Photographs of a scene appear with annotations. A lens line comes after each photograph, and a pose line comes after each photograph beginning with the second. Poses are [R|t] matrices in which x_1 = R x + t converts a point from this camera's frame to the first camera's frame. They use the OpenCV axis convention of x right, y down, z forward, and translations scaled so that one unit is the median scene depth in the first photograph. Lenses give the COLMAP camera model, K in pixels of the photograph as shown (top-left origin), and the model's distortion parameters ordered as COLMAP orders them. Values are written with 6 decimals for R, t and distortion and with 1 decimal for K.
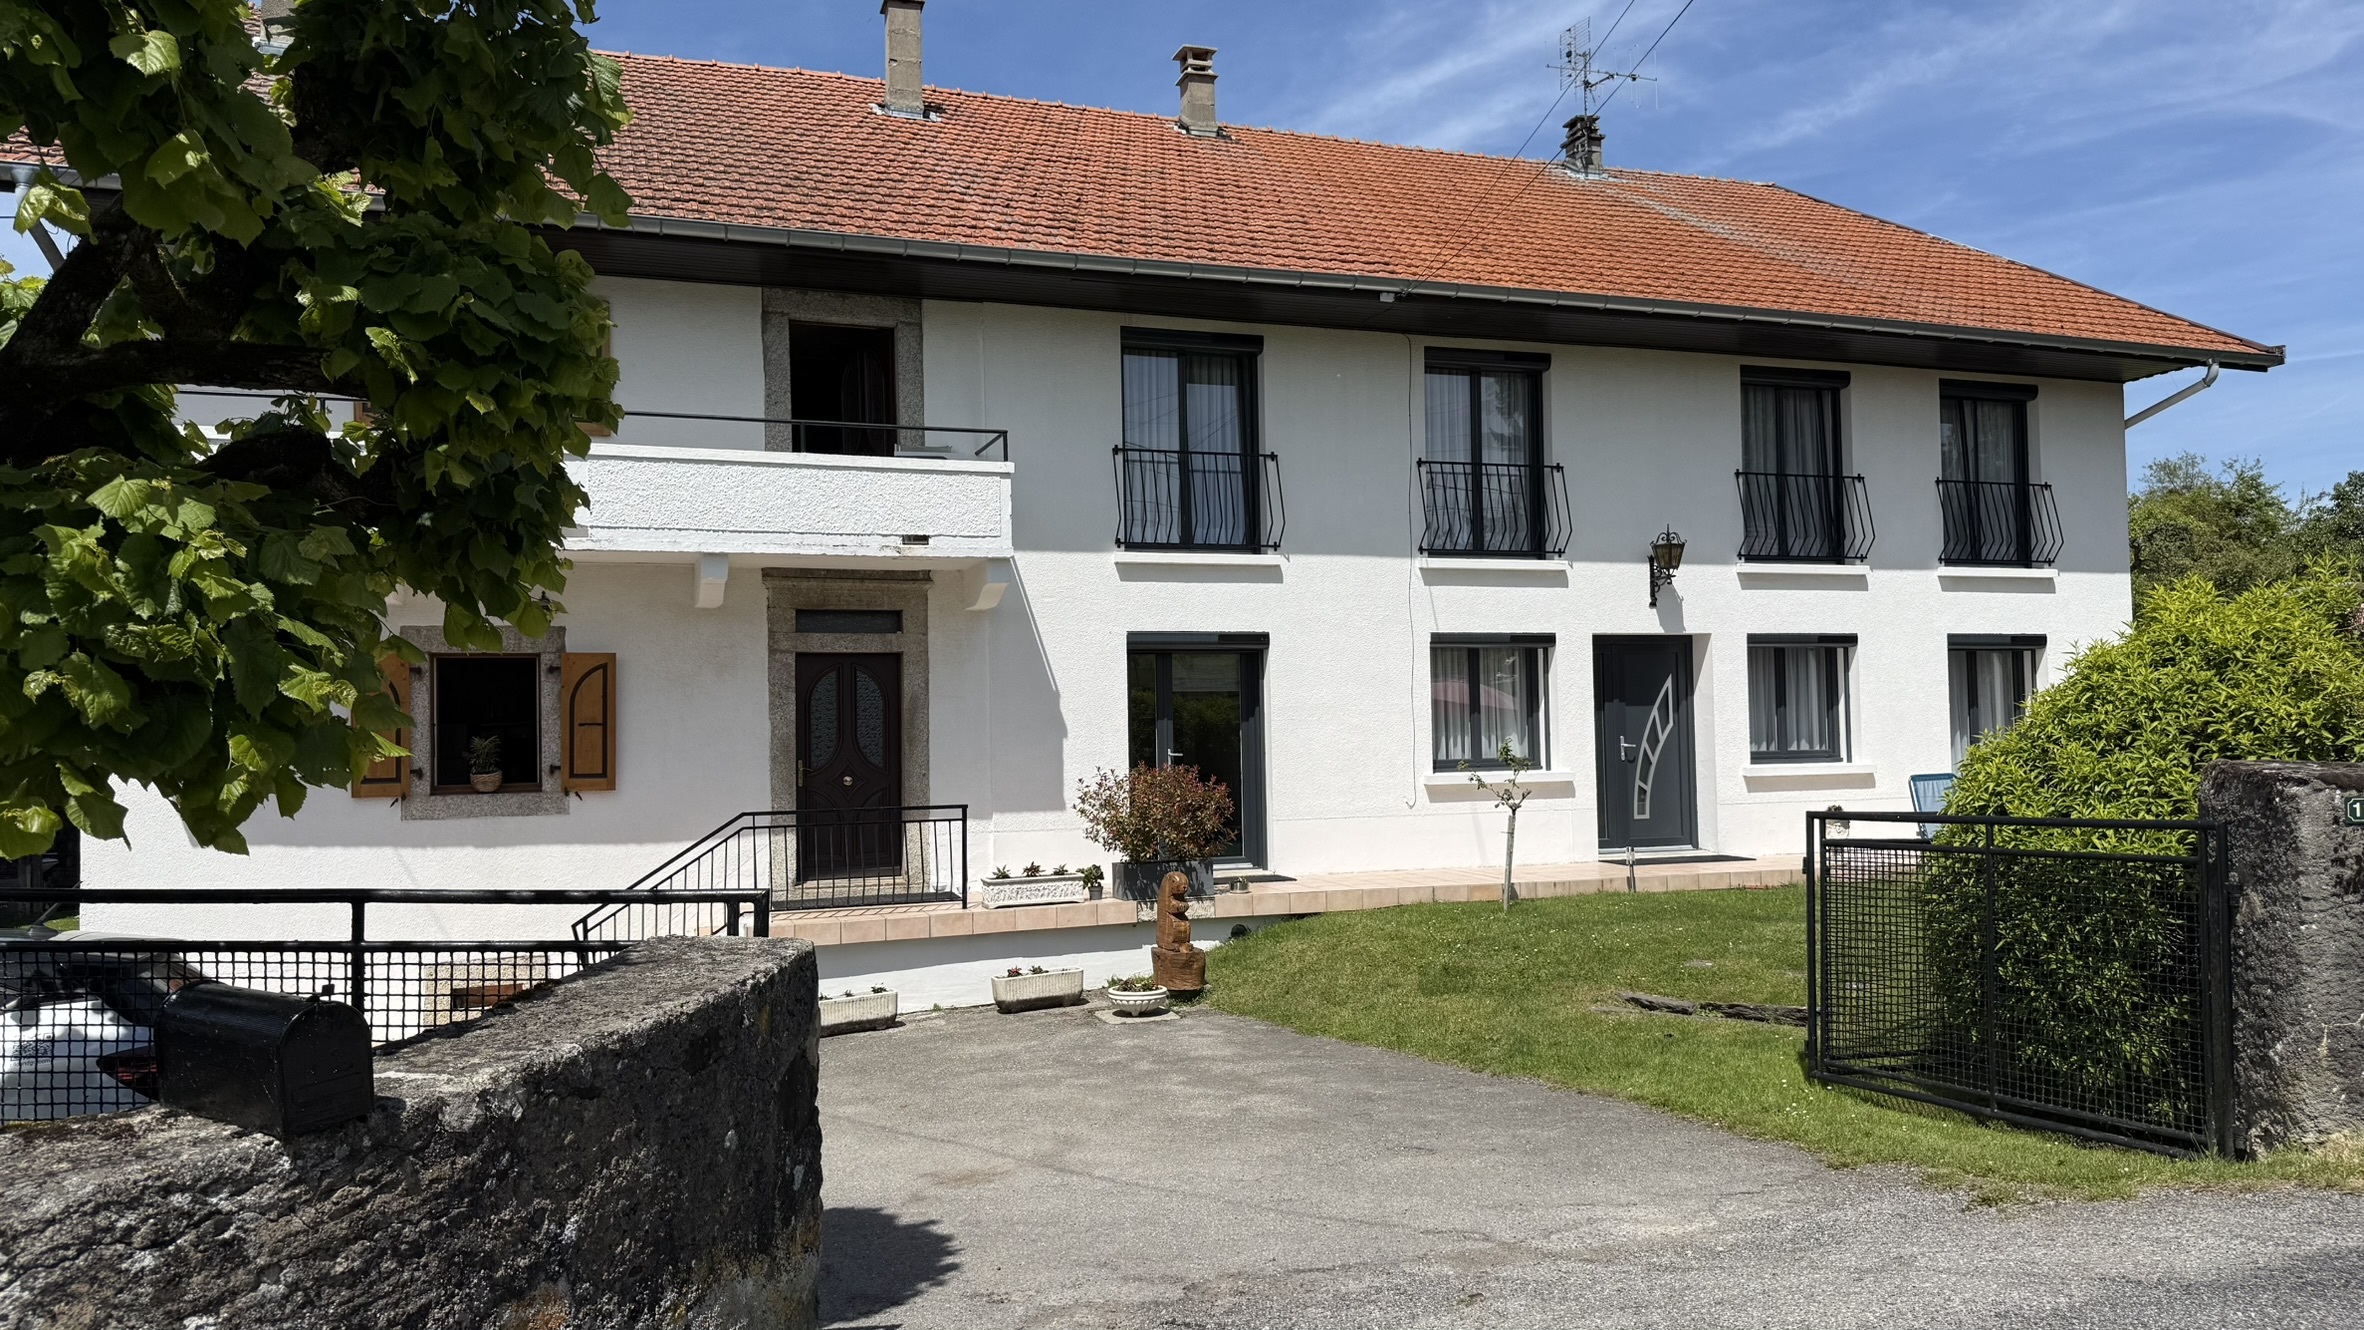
lens RADIAL K [[1698.8, 0, 1160.9], [0, 1698.8, 675.7], [0, 0, 1]] dist [0.071662, -0.137106]
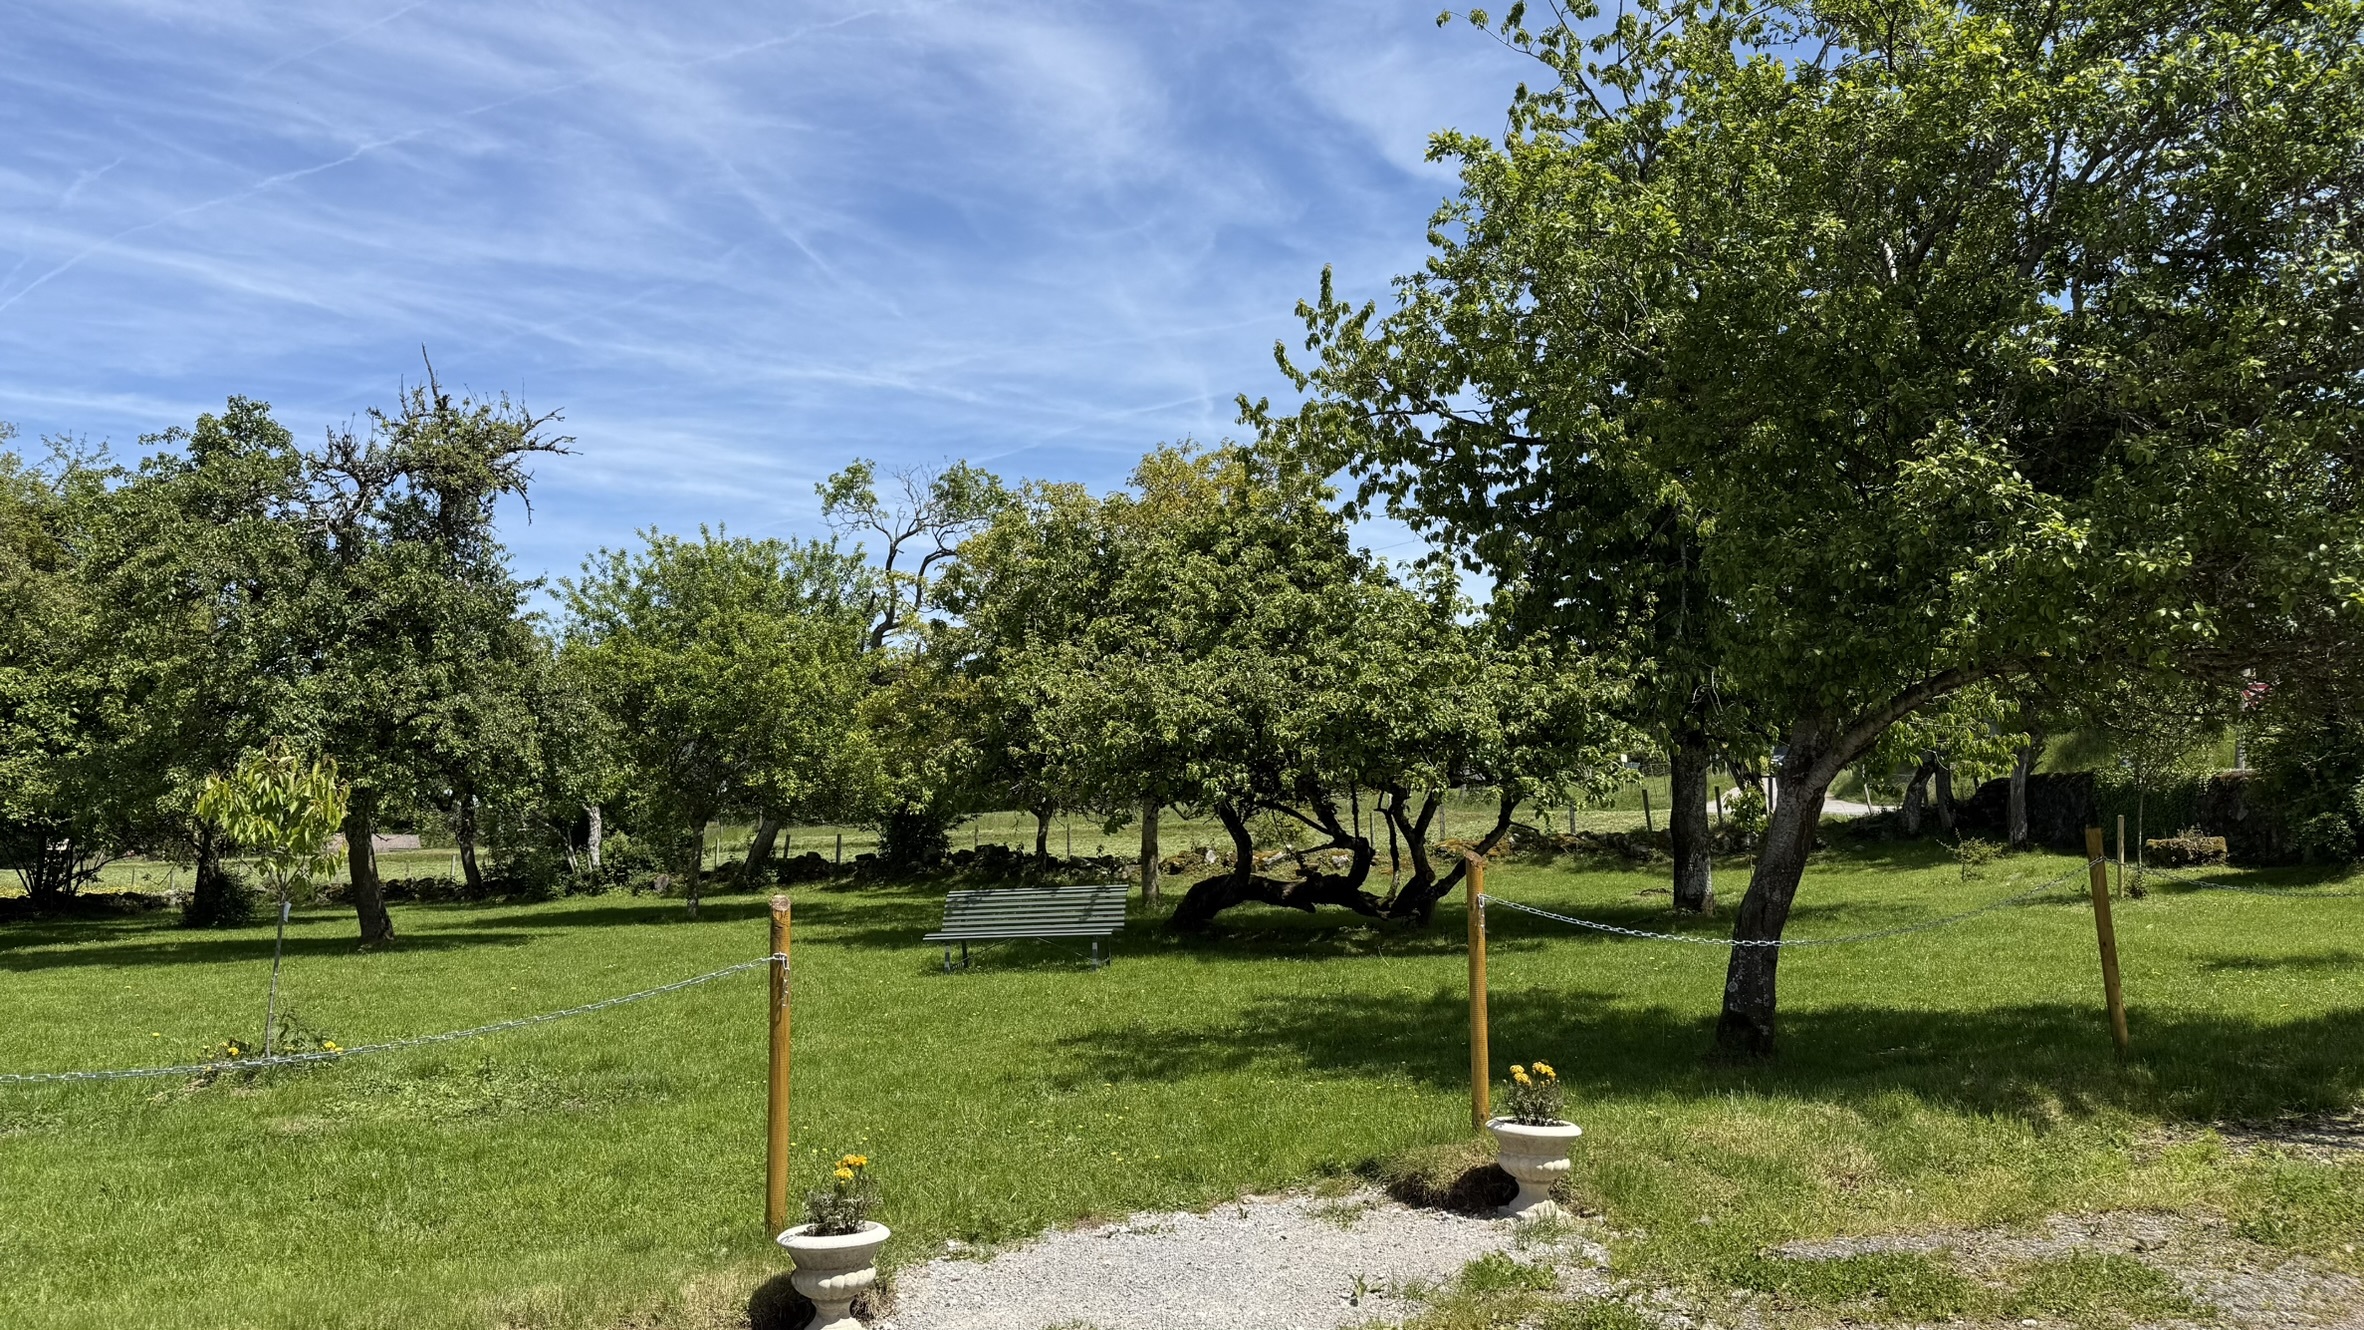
lens RADIAL K [[1698.8, 0, 1195.9], [0, 1698.8, 674.8], [0, 0, 1]] dist [0.071662, -0.137106]
pose [[0.444831, 0.129975, 0.886133, 1.198141], [-0.047749, 0.991448, -0.121453, 0.020952], [-0.894341, 0.011714, 0.447233, 1.612679]]
